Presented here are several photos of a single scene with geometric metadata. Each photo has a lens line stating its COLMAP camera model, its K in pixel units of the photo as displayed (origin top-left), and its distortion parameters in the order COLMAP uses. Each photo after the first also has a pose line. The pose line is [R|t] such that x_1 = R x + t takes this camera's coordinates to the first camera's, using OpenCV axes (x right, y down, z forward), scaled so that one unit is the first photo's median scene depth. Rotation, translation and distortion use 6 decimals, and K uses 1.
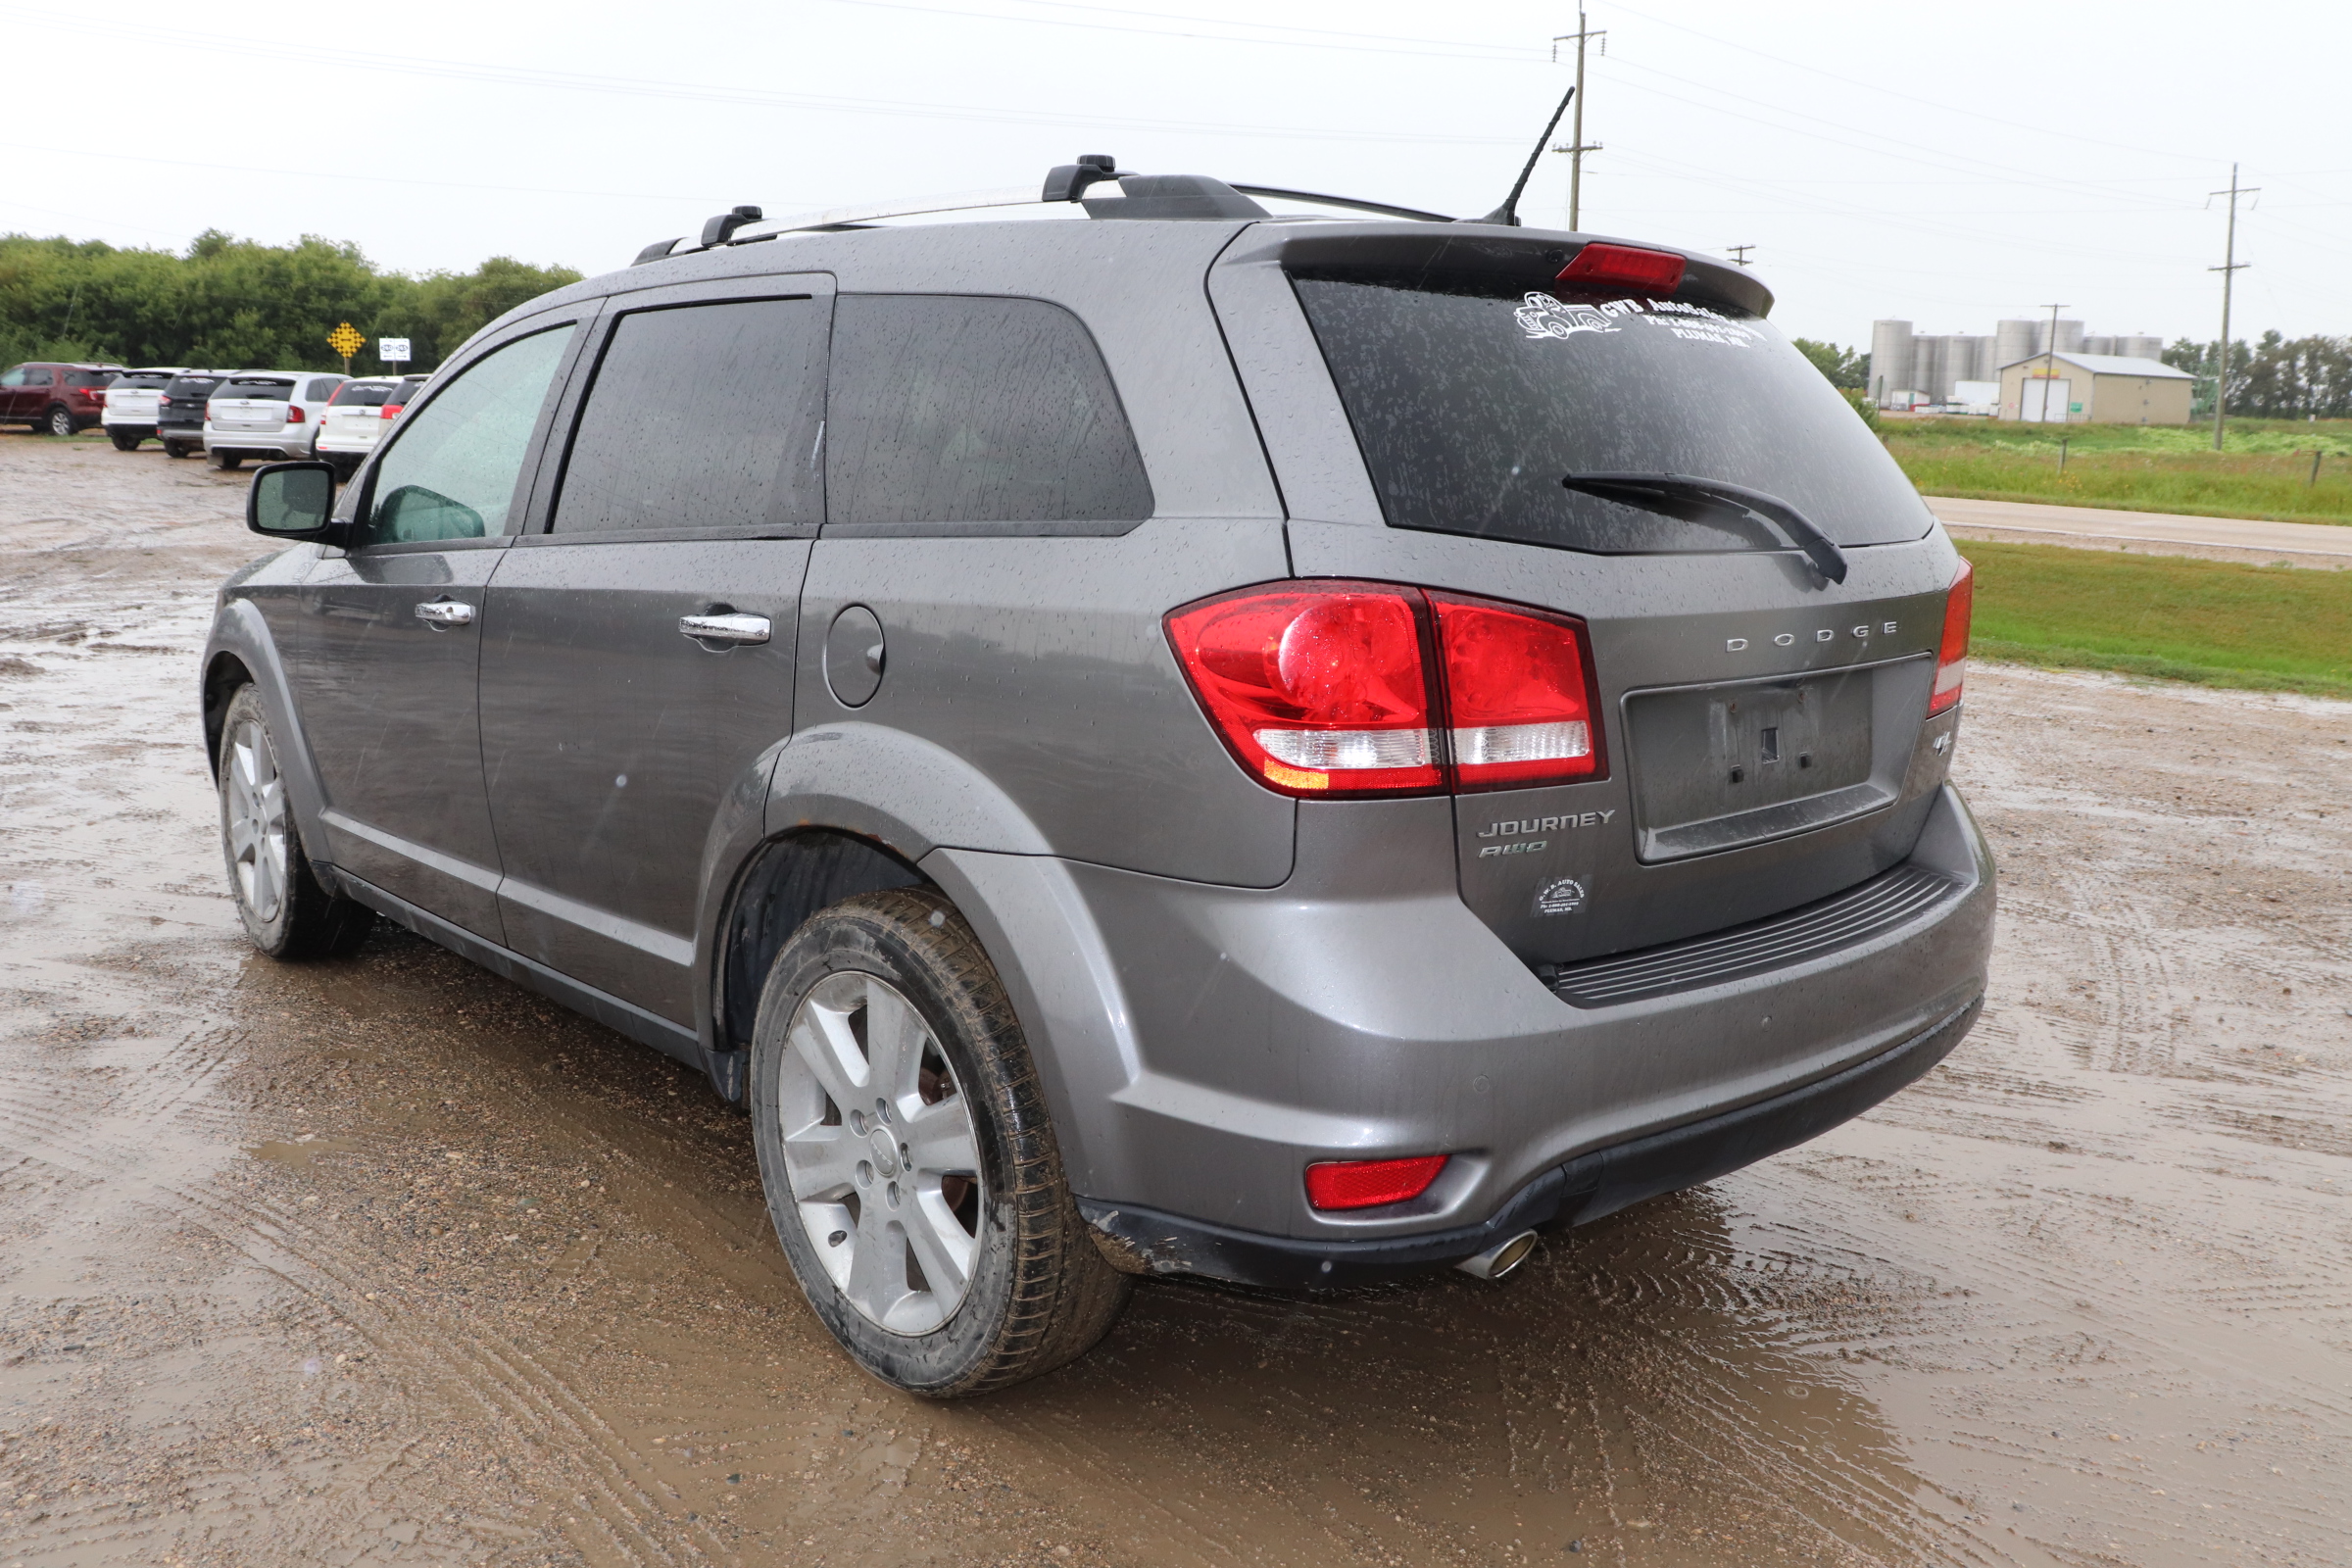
lens RADIAL K [[1944.6, 0, 1184.8], [0, 1944.6, 786.3], [0, 0, 1]] dist [-0.140739, 0.092927]
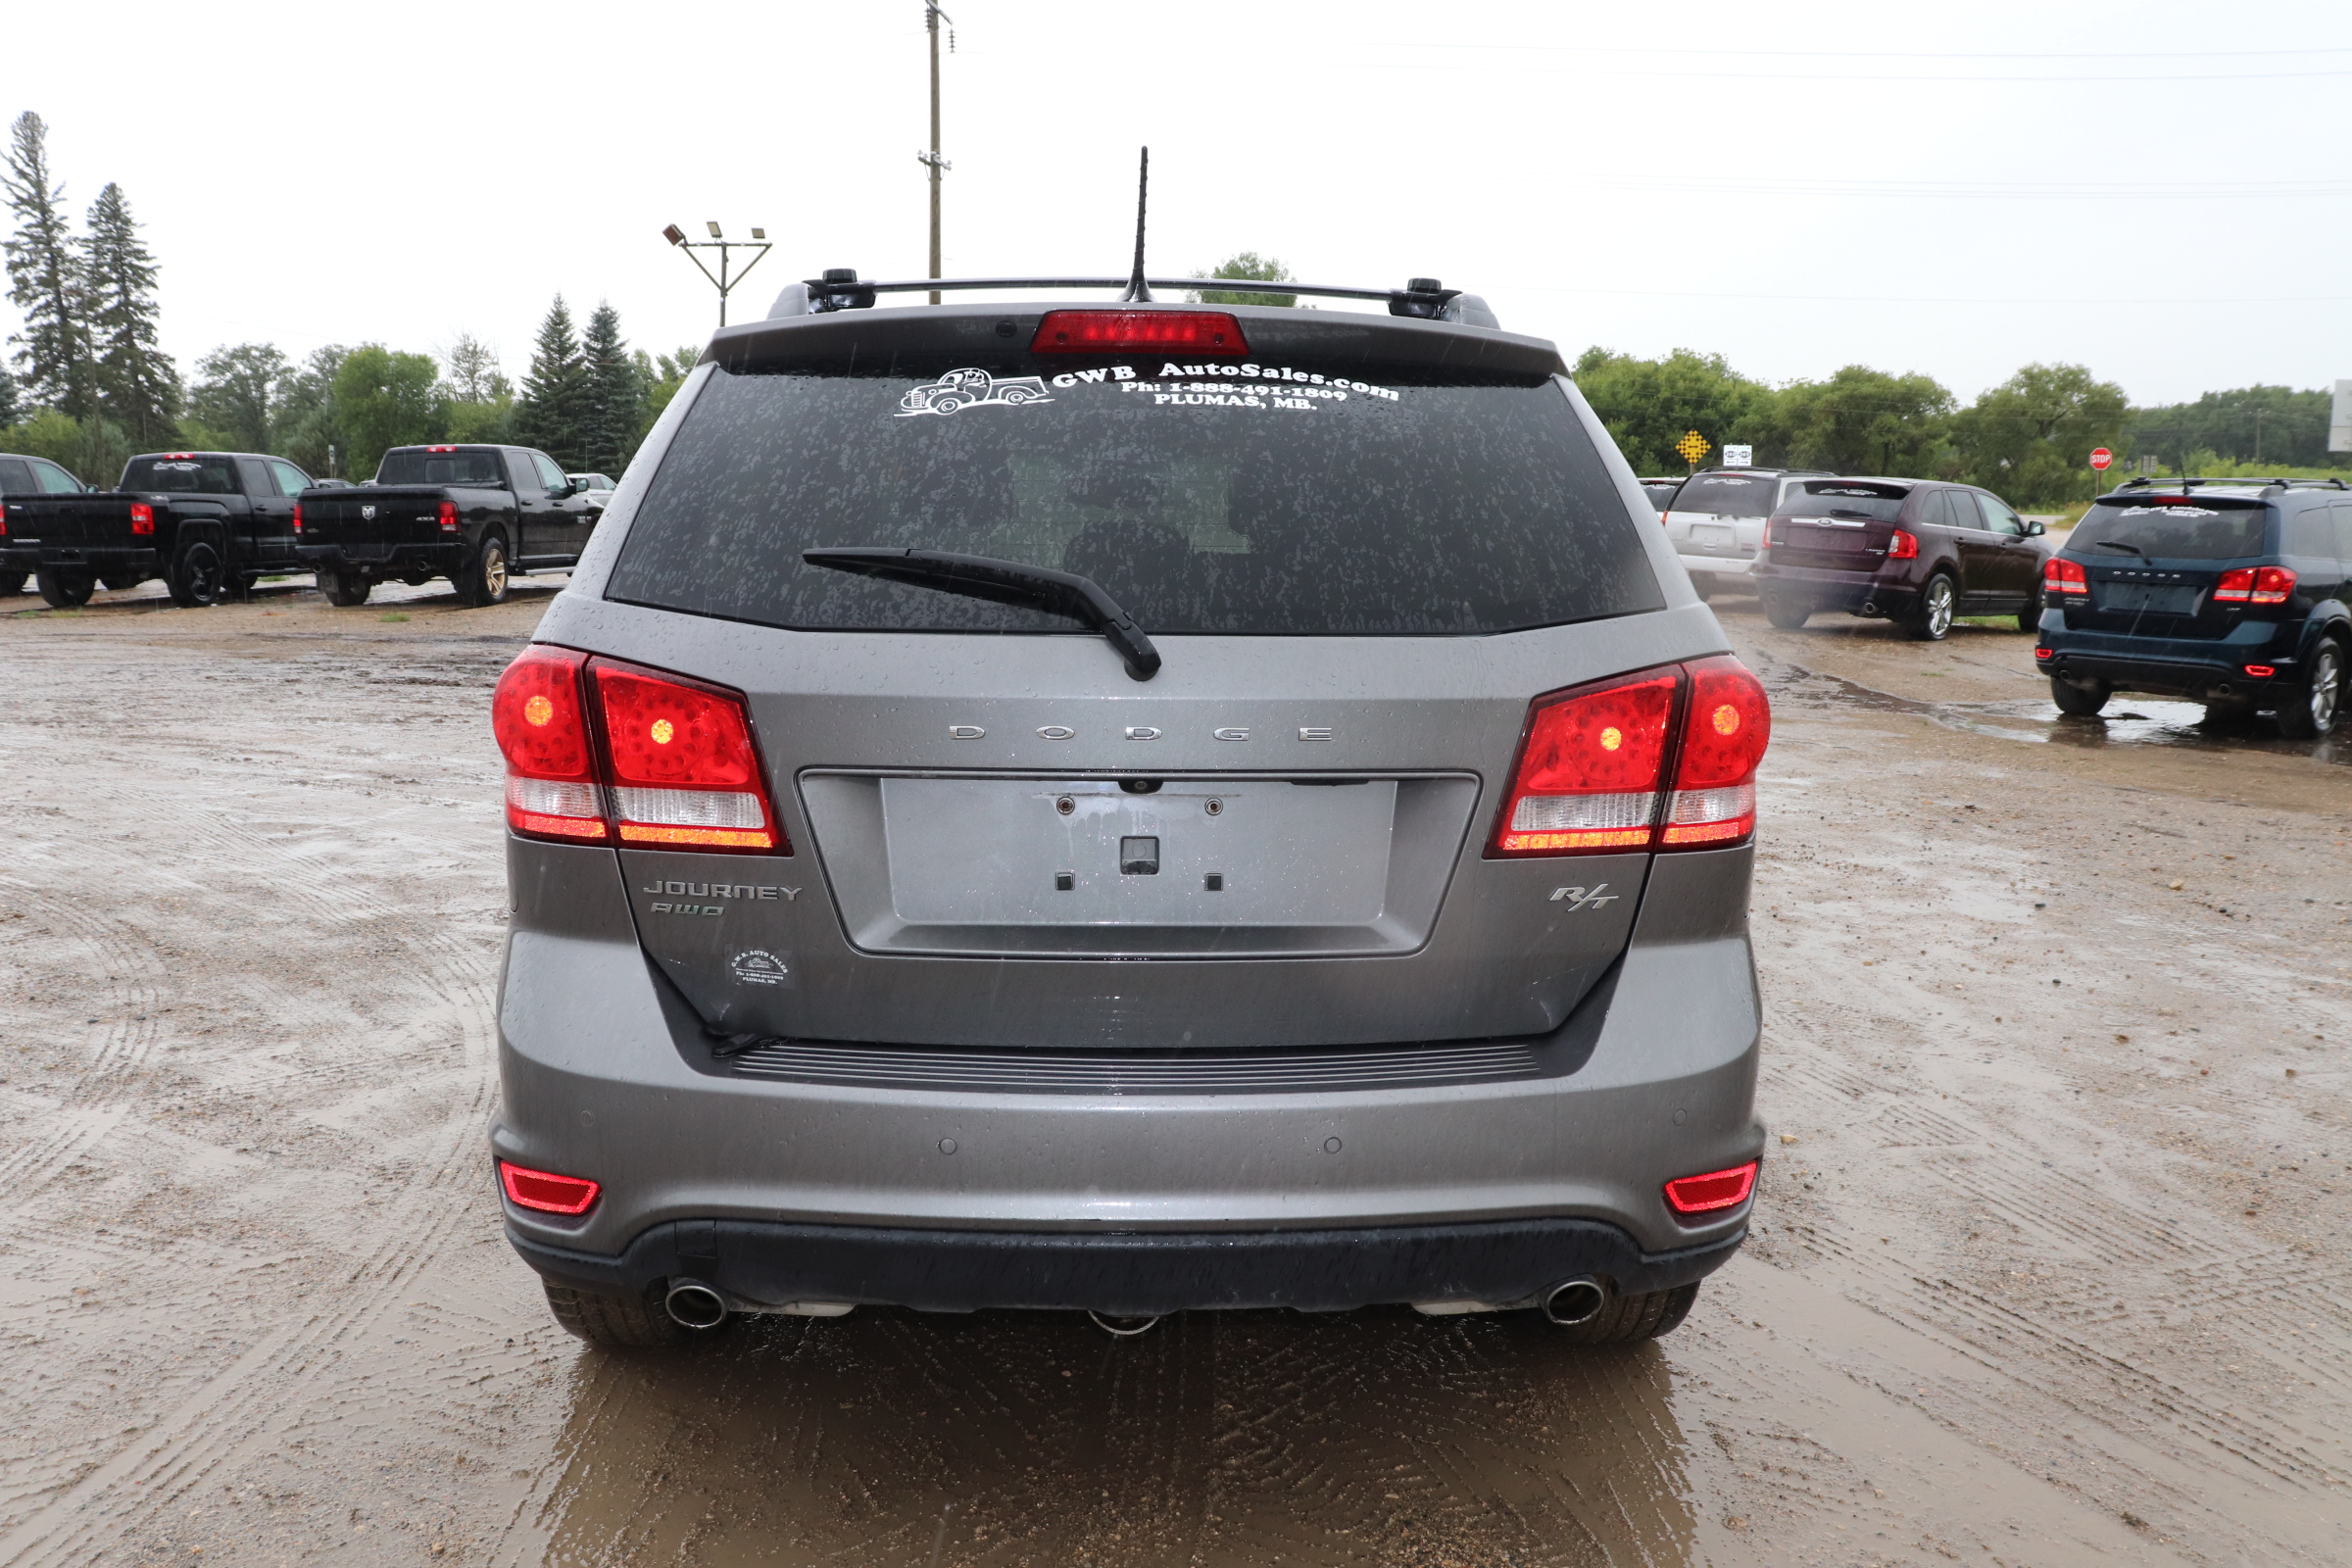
lens RADIAL K [[1944.6, 0, 1182.9], [0, 1944.6, 785.7], [0, 0, 1]] dist [-0.140739, 0.092927]
pose [[0.758715, 0.081128, -0.646352, 0.847888], [-0.116709, 0.993089, -0.012349, -0.042502], [0.640883, 0.084804, 0.762940, 0.309247]]
